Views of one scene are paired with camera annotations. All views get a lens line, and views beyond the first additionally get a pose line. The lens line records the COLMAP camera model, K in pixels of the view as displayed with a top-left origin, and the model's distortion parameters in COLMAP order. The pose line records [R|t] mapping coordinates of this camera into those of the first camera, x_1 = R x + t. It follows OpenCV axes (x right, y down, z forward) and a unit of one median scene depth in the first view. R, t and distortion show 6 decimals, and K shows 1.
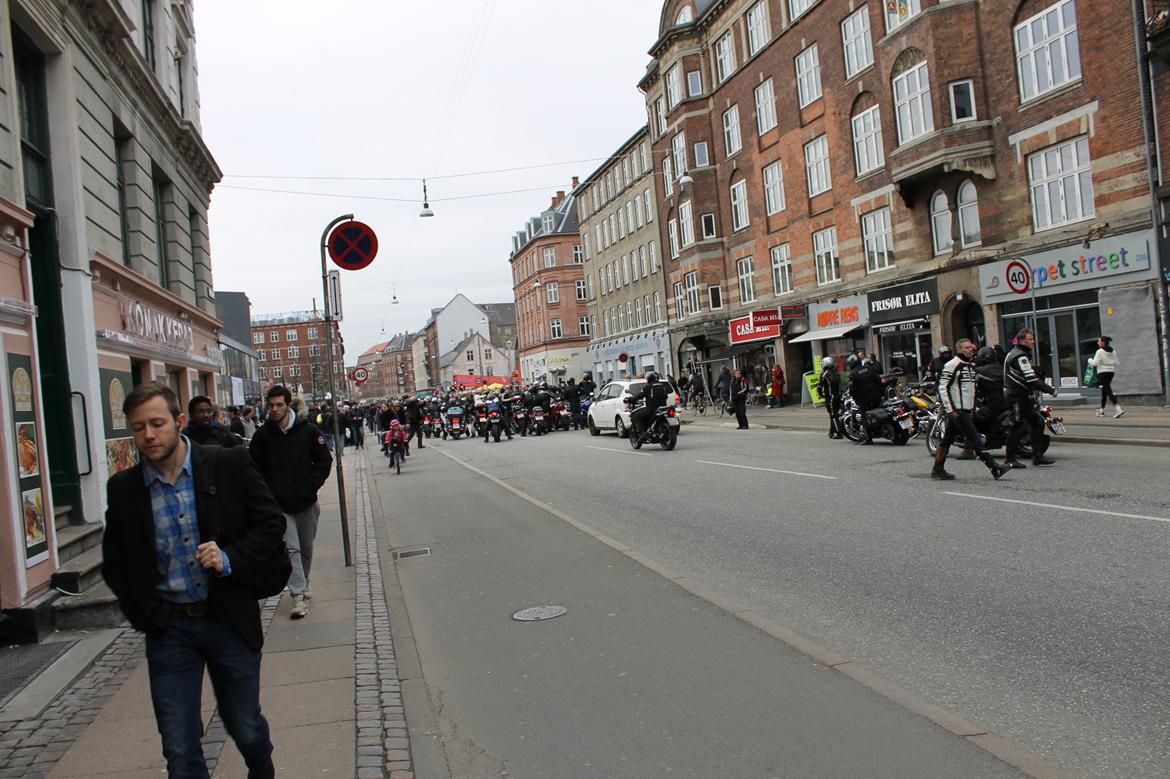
lens RADIAL K [[1223.7, 0, 582.6], [0, 1223.7, 382.9], [0, 0, 1]] dist [-0.073850, 0.000000]
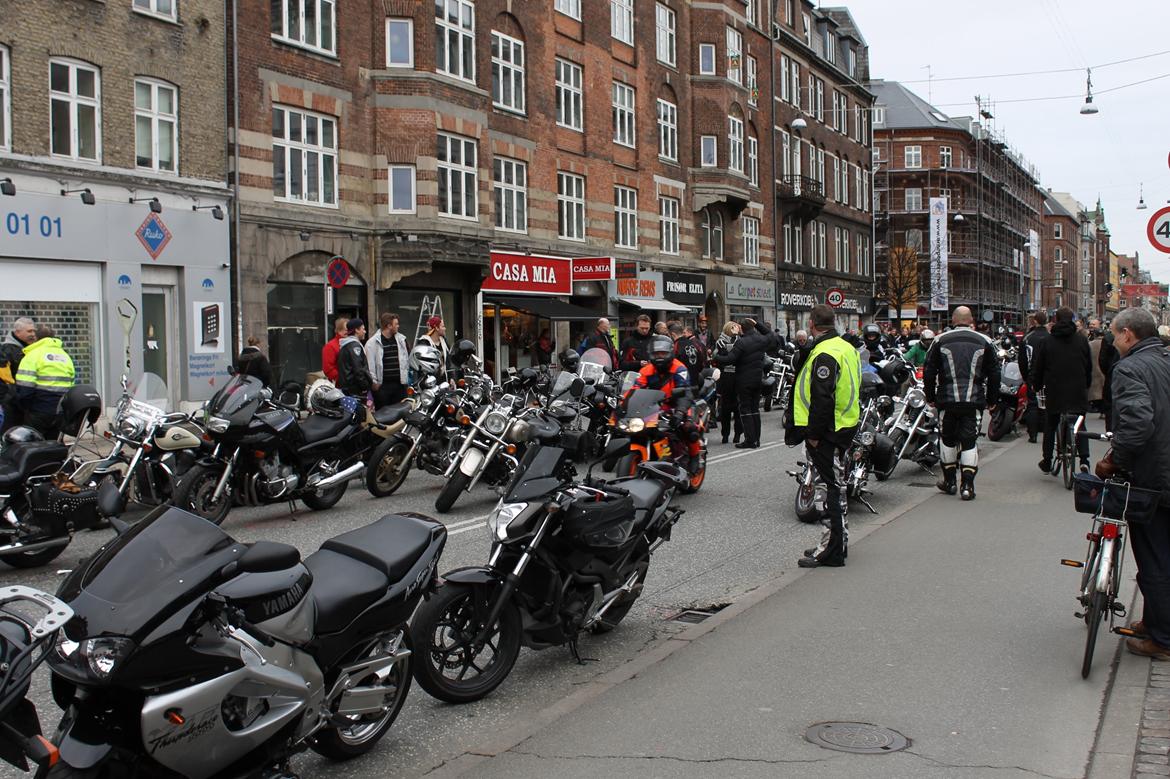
lens RADIAL K [[1223.7, 0, 625.0], [0, 1223.7, 357.4], [0, 0, 1]] dist [-0.073850, 0.000000]
pose [[-0.799563, 0.087737, 0.594139, -0.254768], [0.083224, 0.995914, -0.035070, 0.023229], [-0.594788, 0.021406, -0.803598, 1.368325]]
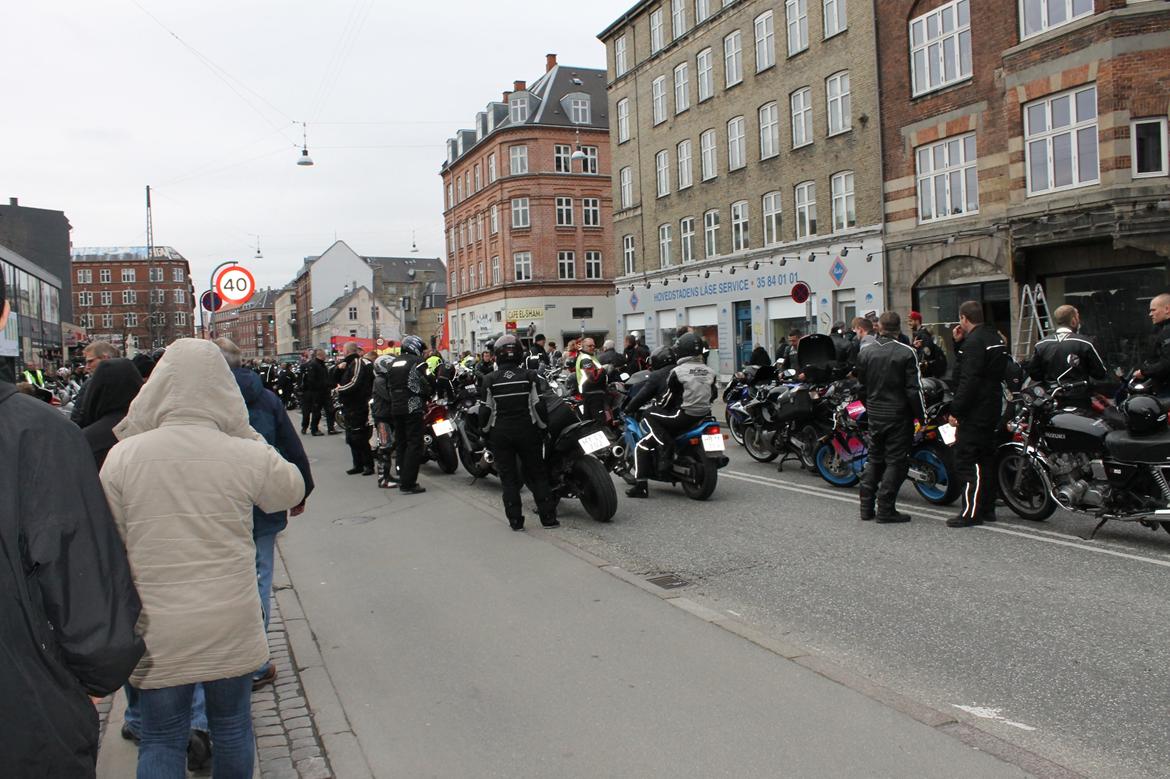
lens RADIAL K [[1010.1, 0, 593.0], [0, 1010.1, 381.1], [0, 0, 1]] dist [-0.108577, 0.033387]
pose [[0.981316, 0.040339, 0.188129, -0.135192], [-0.044121, 0.998899, 0.015958, 0.012680], [-0.187278, -0.023961, 0.982015, 0.705482]]
